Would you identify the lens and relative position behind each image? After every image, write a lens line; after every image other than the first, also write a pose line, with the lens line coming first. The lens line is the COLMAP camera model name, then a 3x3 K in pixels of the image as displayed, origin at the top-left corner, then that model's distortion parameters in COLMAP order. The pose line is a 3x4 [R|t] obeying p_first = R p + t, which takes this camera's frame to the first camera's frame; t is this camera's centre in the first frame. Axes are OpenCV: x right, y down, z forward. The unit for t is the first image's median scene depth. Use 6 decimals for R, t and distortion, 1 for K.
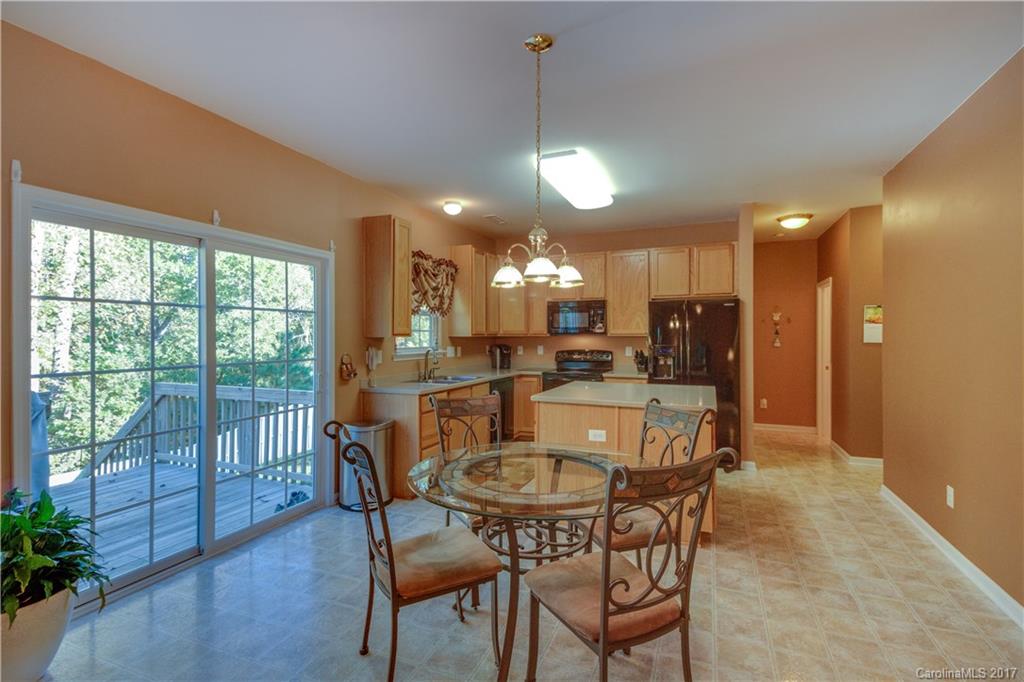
lens RADIAL K [[476.9, 0, 518.7], [0, 476.9, 334.7], [0, 0, 1]] dist [0.054220, -0.028314]
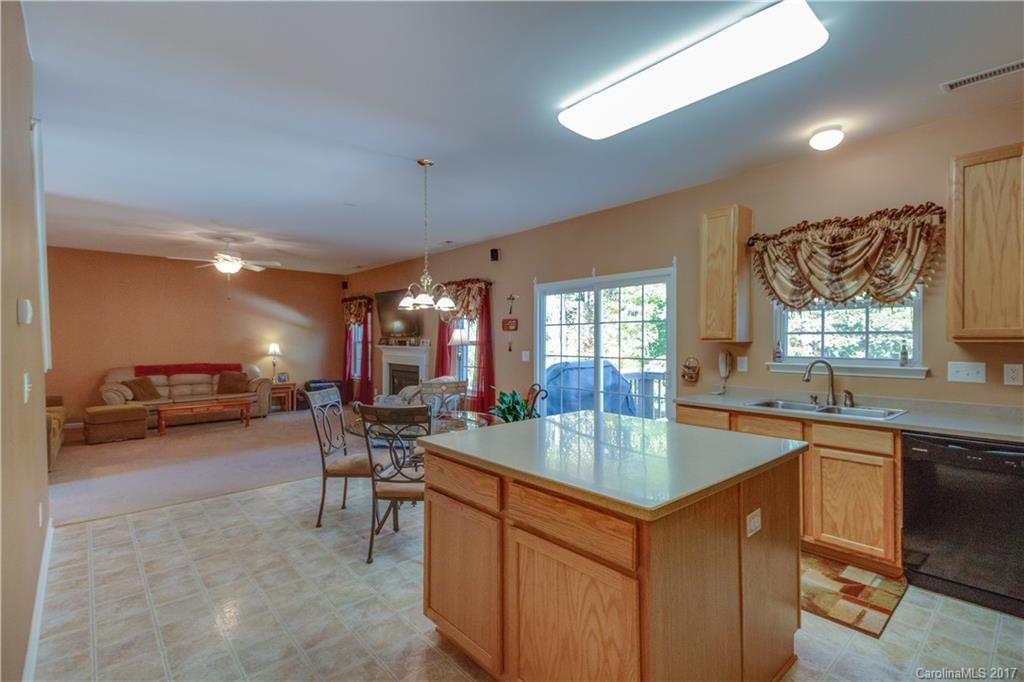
lens RADIAL K [[470.0, 0, 502.9], [0, 470.0, 343.1], [0, 0, 1]] dist [0.056547, -0.017578]
pose [[-0.469721, 0.004812, -0.882802, 0.613586], [-0.000127, 0.999985, 0.005519, 0.002053], [0.882815, 0.002704, -0.469713, 0.905557]]
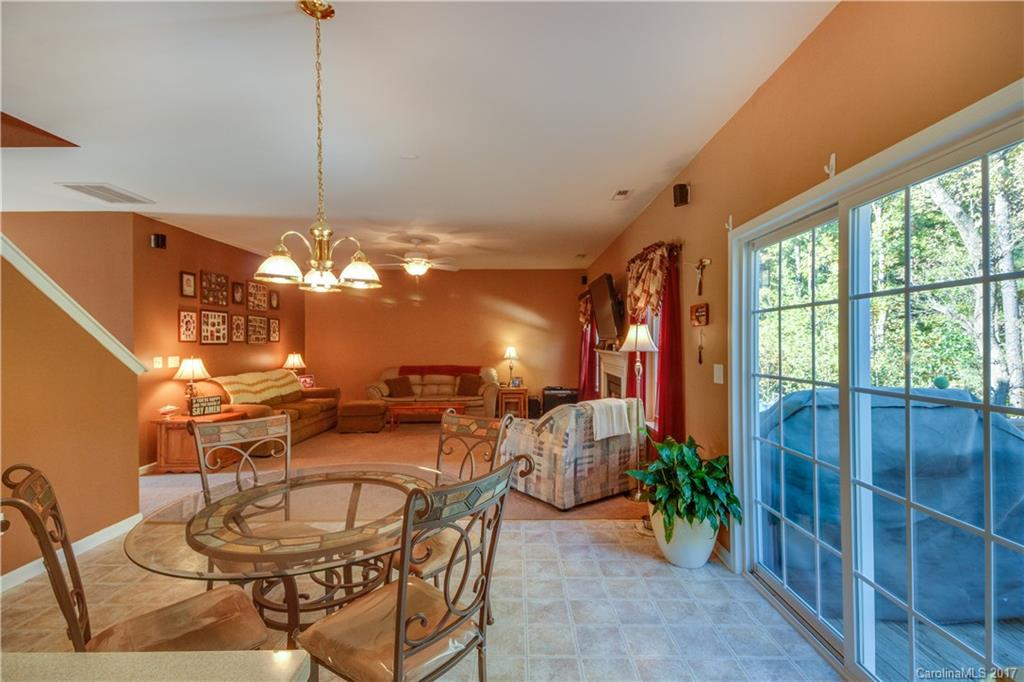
lens RADIAL K [[458.3, 0, 512.0], [0, 458.3, 341.0], [0, 0, 1]] dist [0.069698, 0.000070]
pose [[-0.934119, 0.001497, -0.356958, 0.010939], [0.003494, 0.999982, -0.004948, 0.000792], [0.356944, -0.005870, -0.934107, 0.871175]]
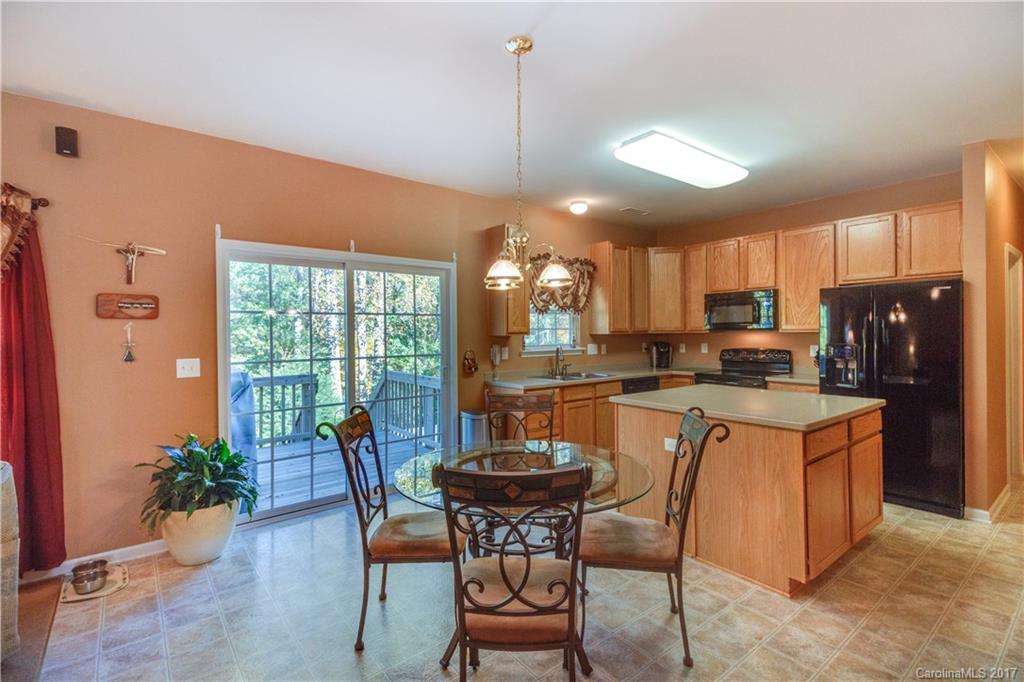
lens RADIAL K [[476.9, 0, 518.7], [0, 476.9, 334.7], [0, 0, 1]] dist [0.054220, -0.028314]
pose [[0.871577, -0.004517, -0.490238, 0.242894], [0.009252, 0.999931, 0.007235, -0.003943], [0.490172, -0.010841, 0.871559, 0.051692]]
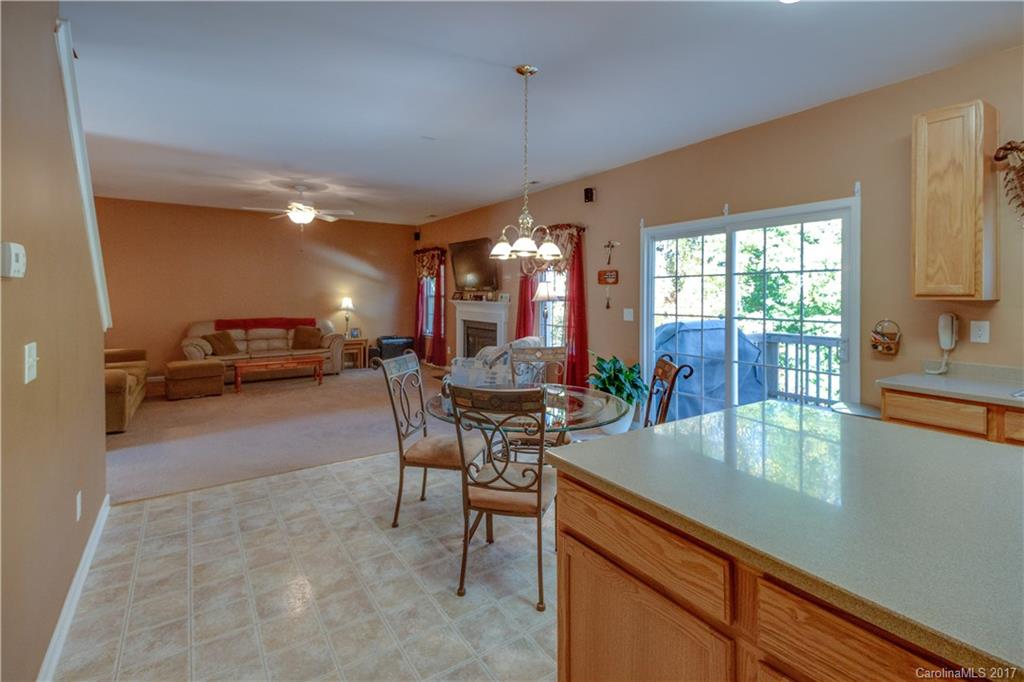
lens RADIAL K [[476.5, 0, 499.8], [0, 476.5, 294.8], [0, 0, 1]] dist [0.051416, -0.000391]
pose [[-0.589924, 0.000567, -0.807459, 0.510792], [-0.002222, 0.999995, 0.002326, -0.001917], [0.807456, 0.003166, -0.589920, 0.773357]]
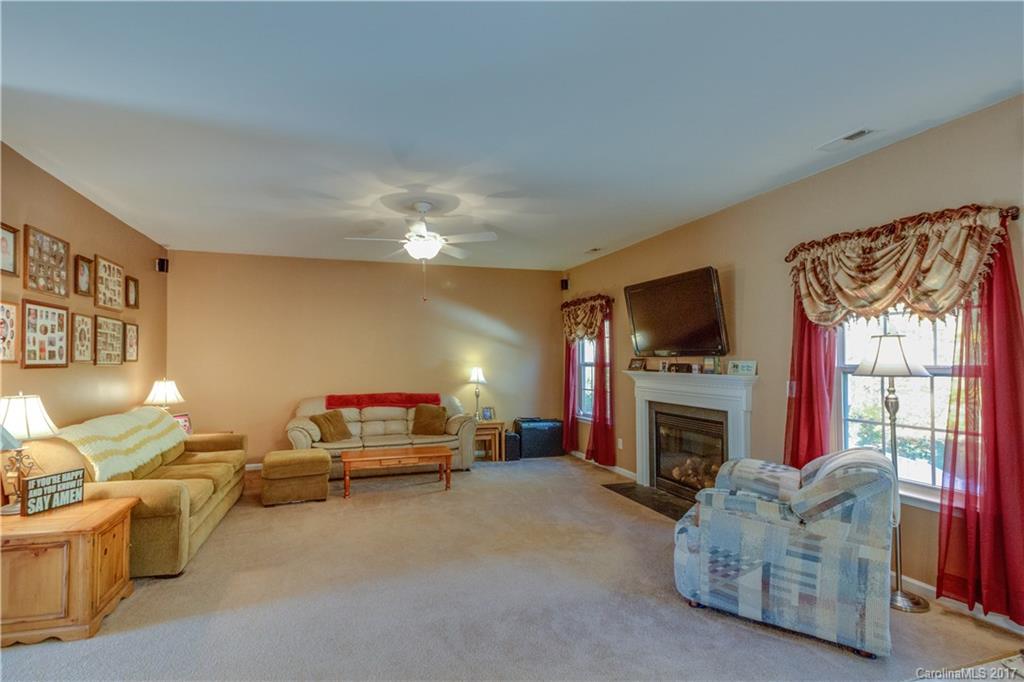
lens RADIAL K [[474.6, 0, 472.2], [0, 474.6, 354.7], [0, 0, 1]] dist [0.024467, -0.000585]
pose [[-0.794775, -0.003480, -0.606894, 0.240345], [0.005126, 0.999909, -0.012447, -0.004970], [0.606882, -0.013004, -0.794685, 0.330014]]
